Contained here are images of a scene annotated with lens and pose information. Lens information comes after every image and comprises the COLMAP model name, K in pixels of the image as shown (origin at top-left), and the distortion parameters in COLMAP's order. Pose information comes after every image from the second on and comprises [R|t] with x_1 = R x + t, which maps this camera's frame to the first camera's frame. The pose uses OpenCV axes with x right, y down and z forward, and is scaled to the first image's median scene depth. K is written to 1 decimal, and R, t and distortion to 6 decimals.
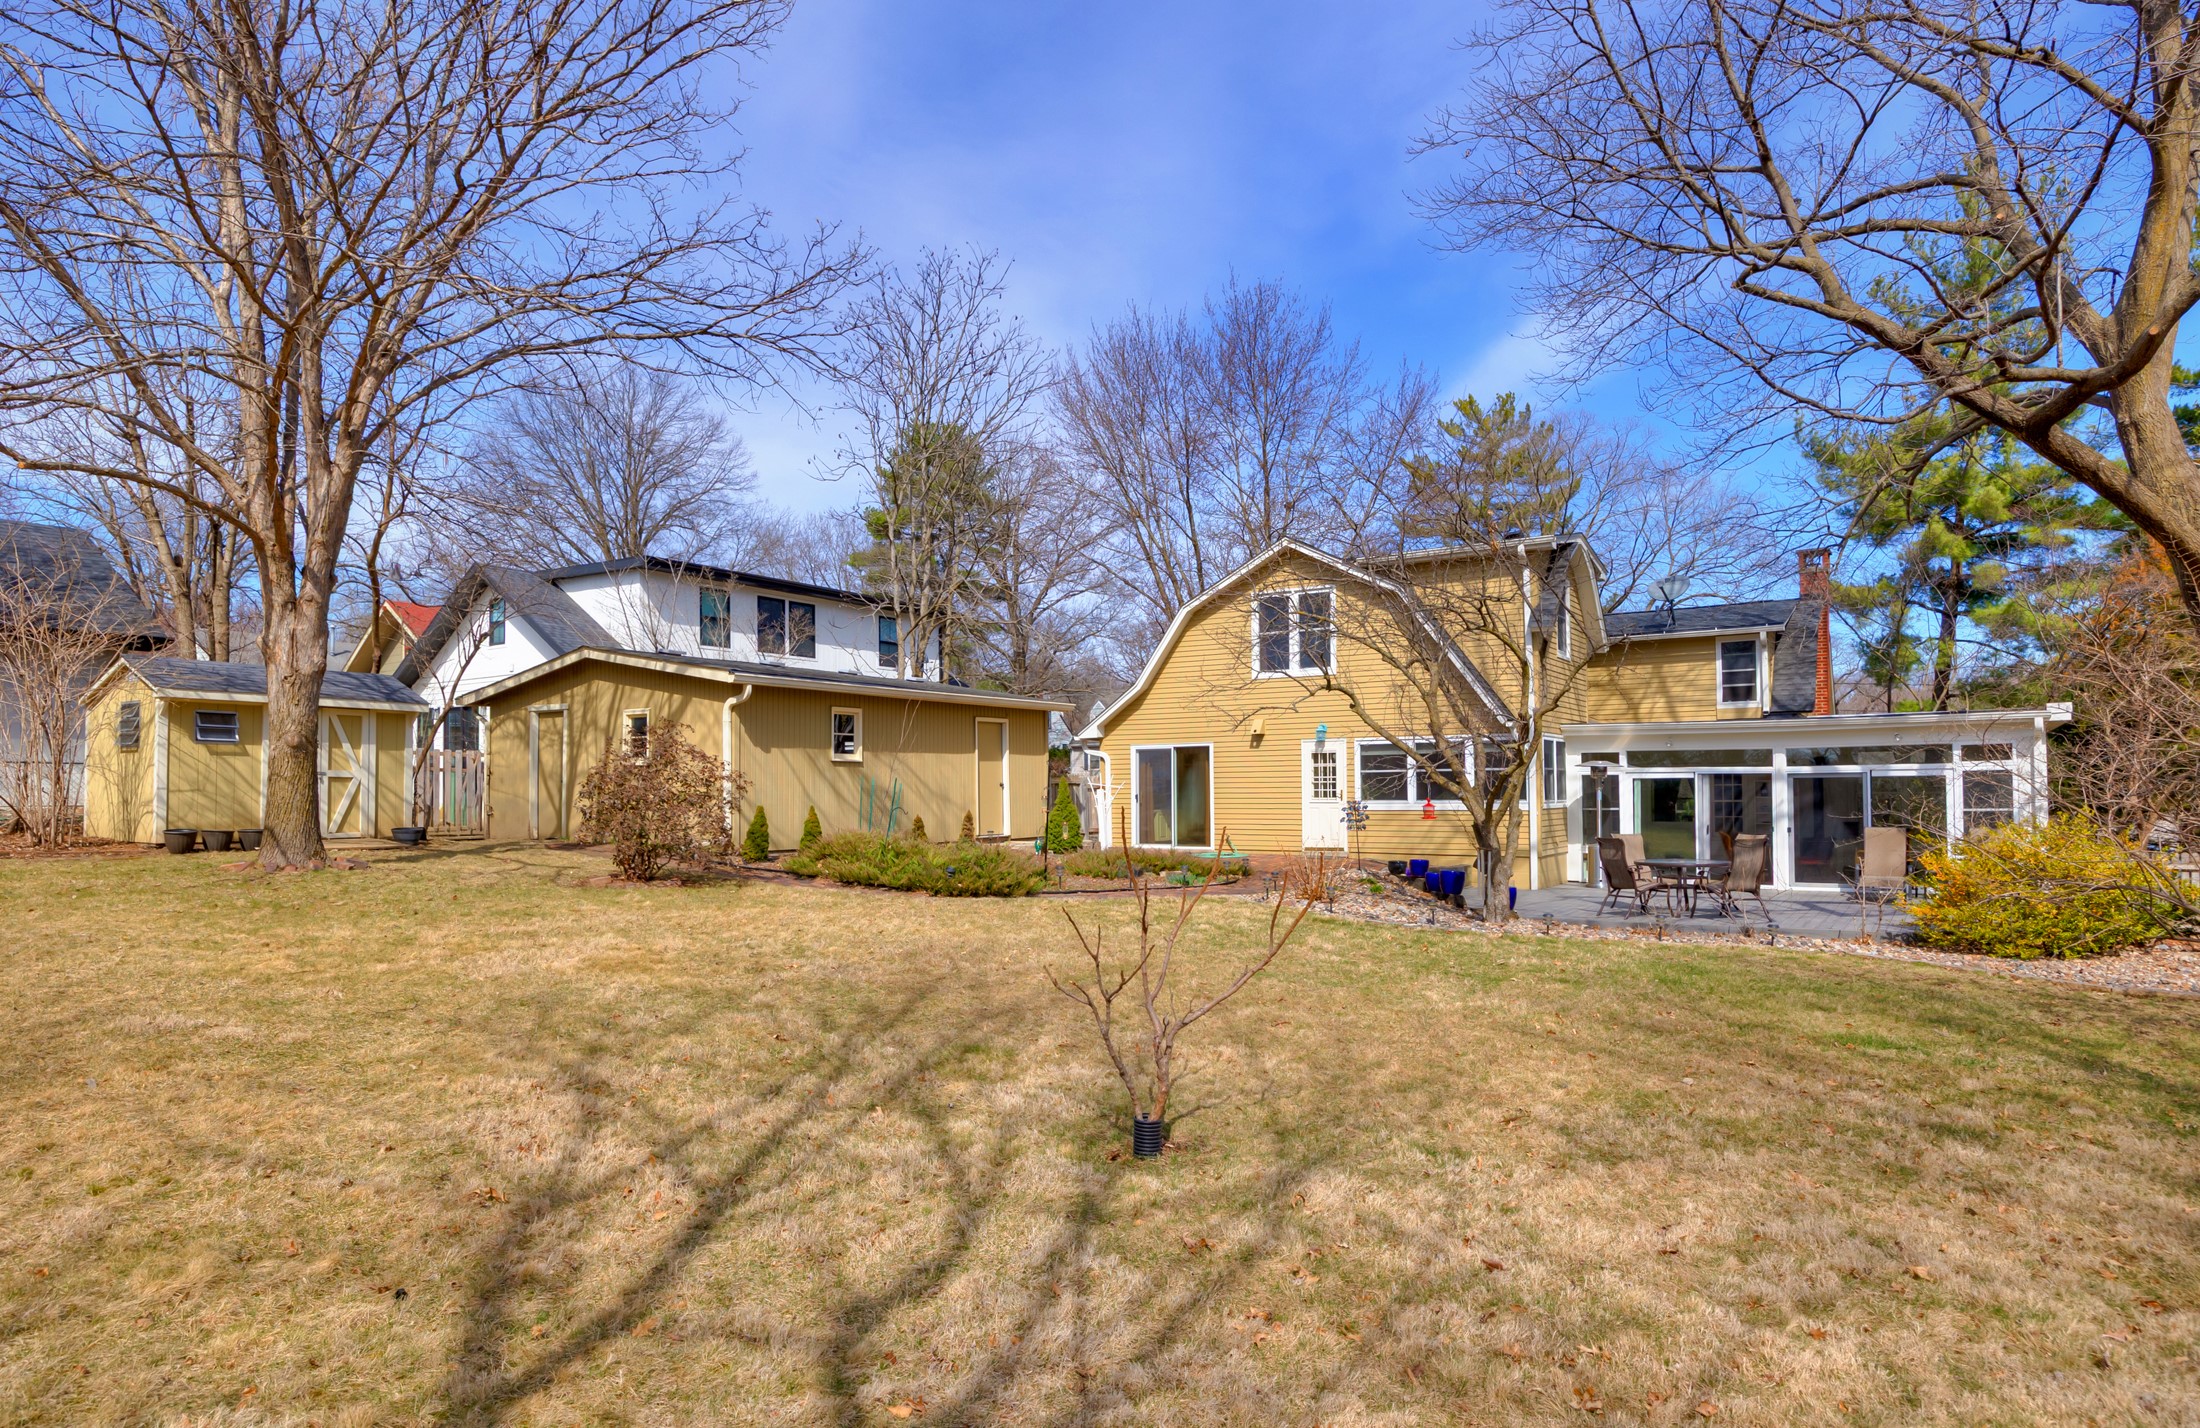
lens RADIAL K [[1330.6, 0, 1077.5], [0, 1330.6, 777.5], [0, 0, 1]] dist [0.008681, -0.001515]
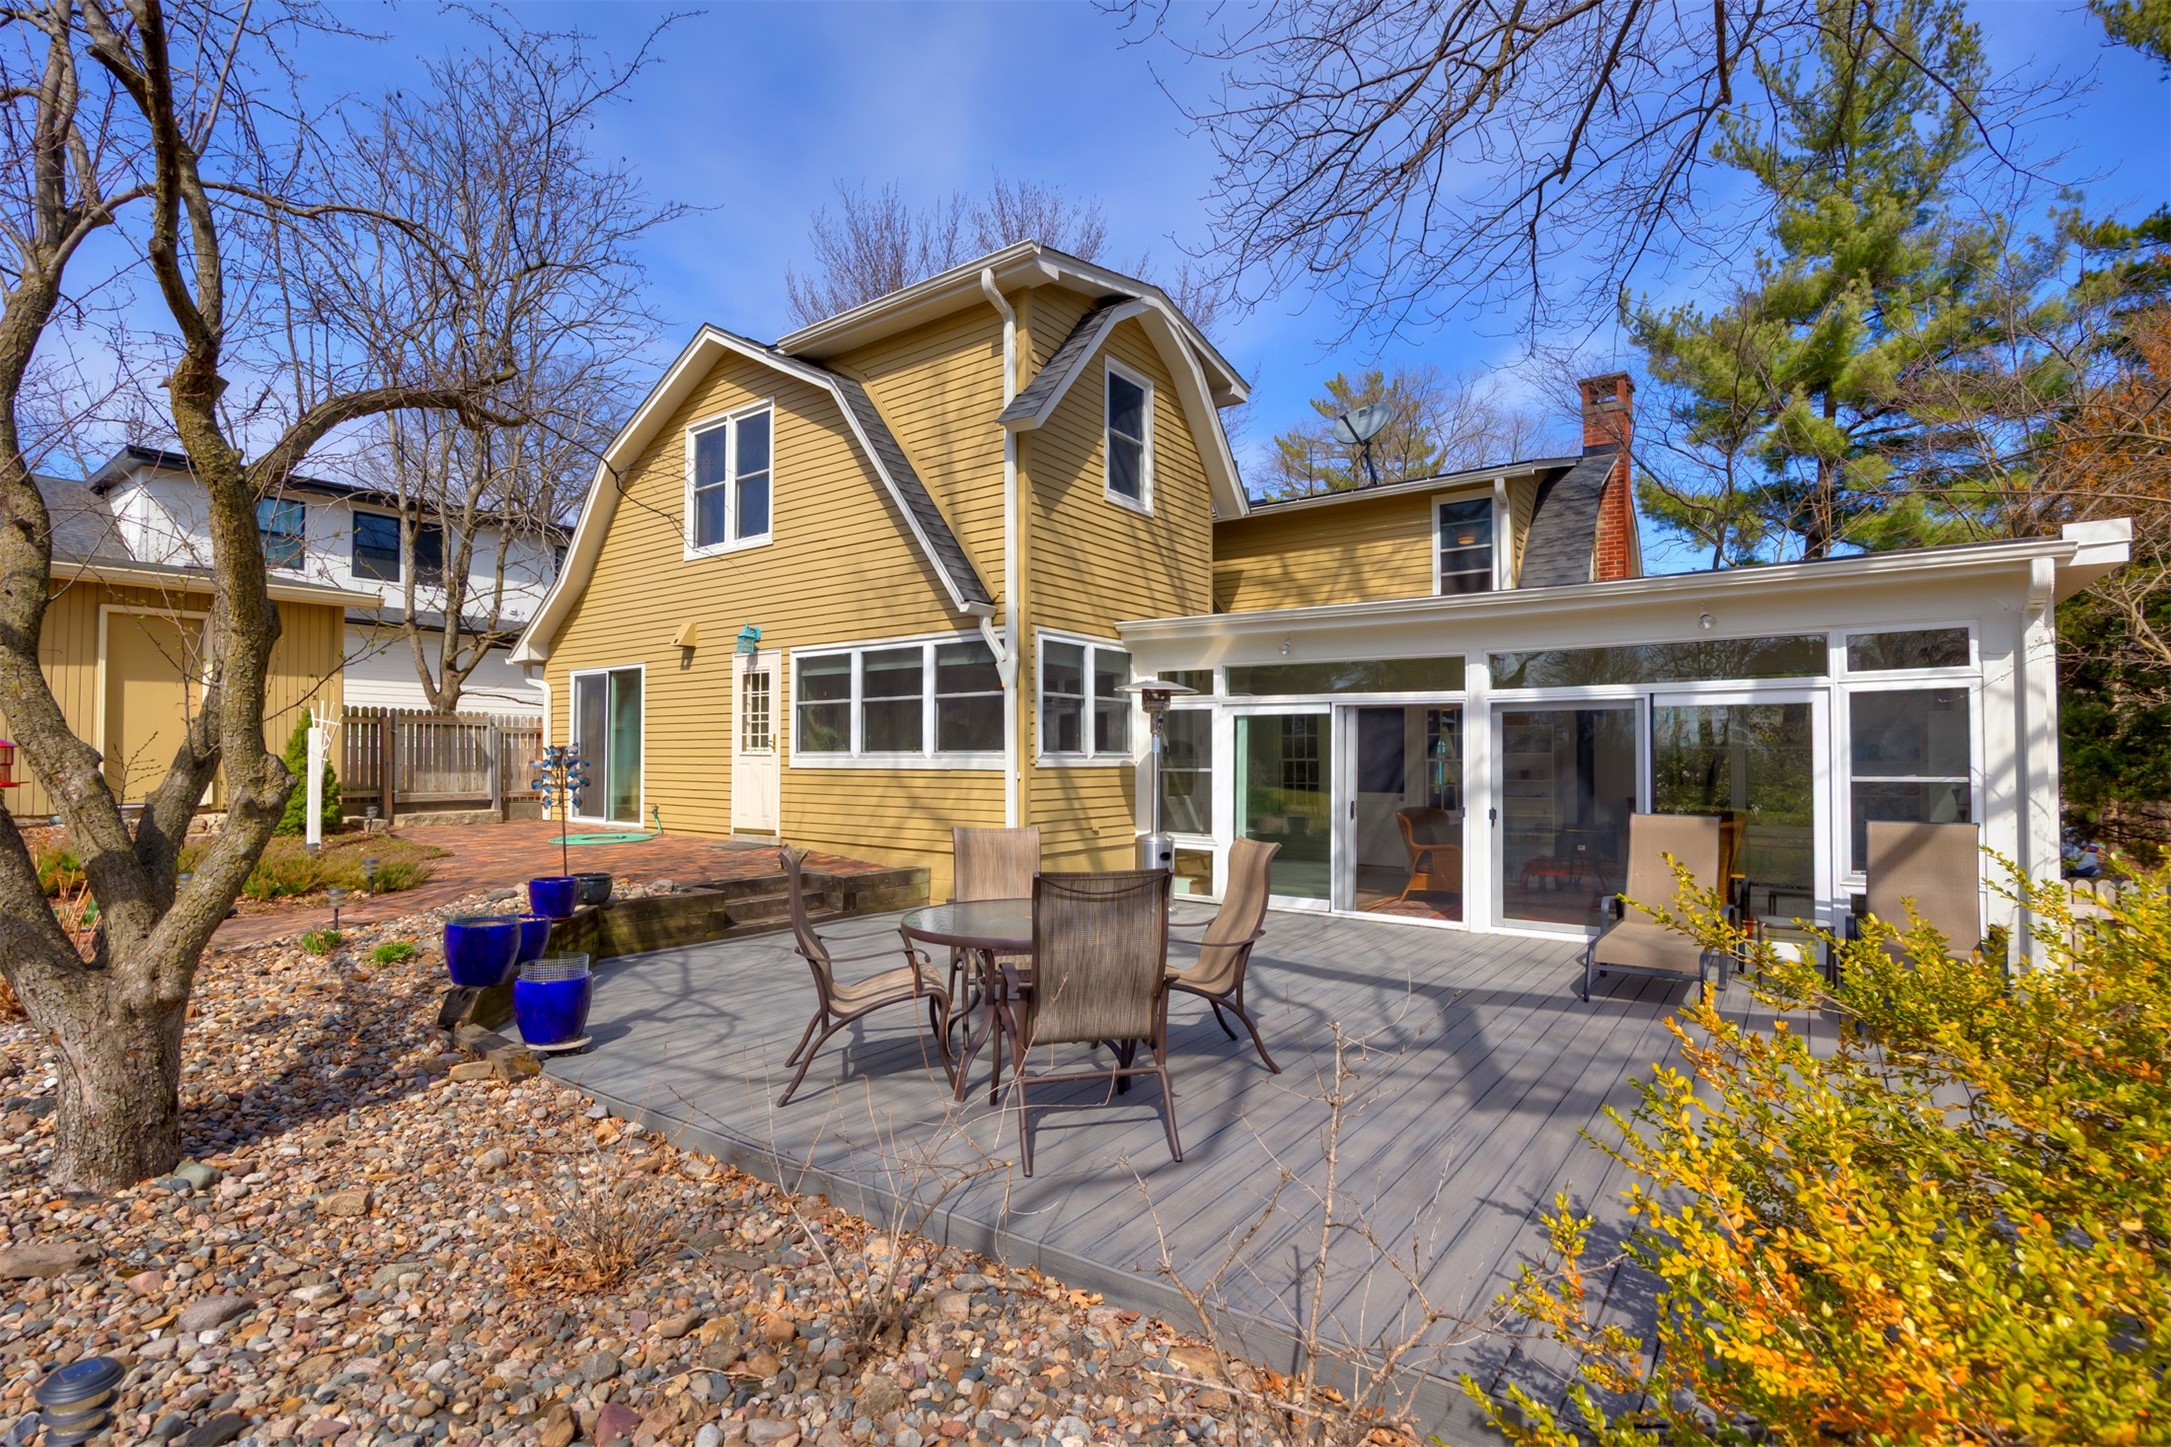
lens RADIAL K [[999.2, 0, 1085.5], [0, 999.2, 736.4], [0, 0, 1]] dist [-0.000131, 0.000555]
pose [[0.998632, 0.008074, -0.051653, 0.368166], [-0.008561, 0.999921, -0.009213, 0.013426], [0.051574, 0.009642, 0.998623, 0.566789]]
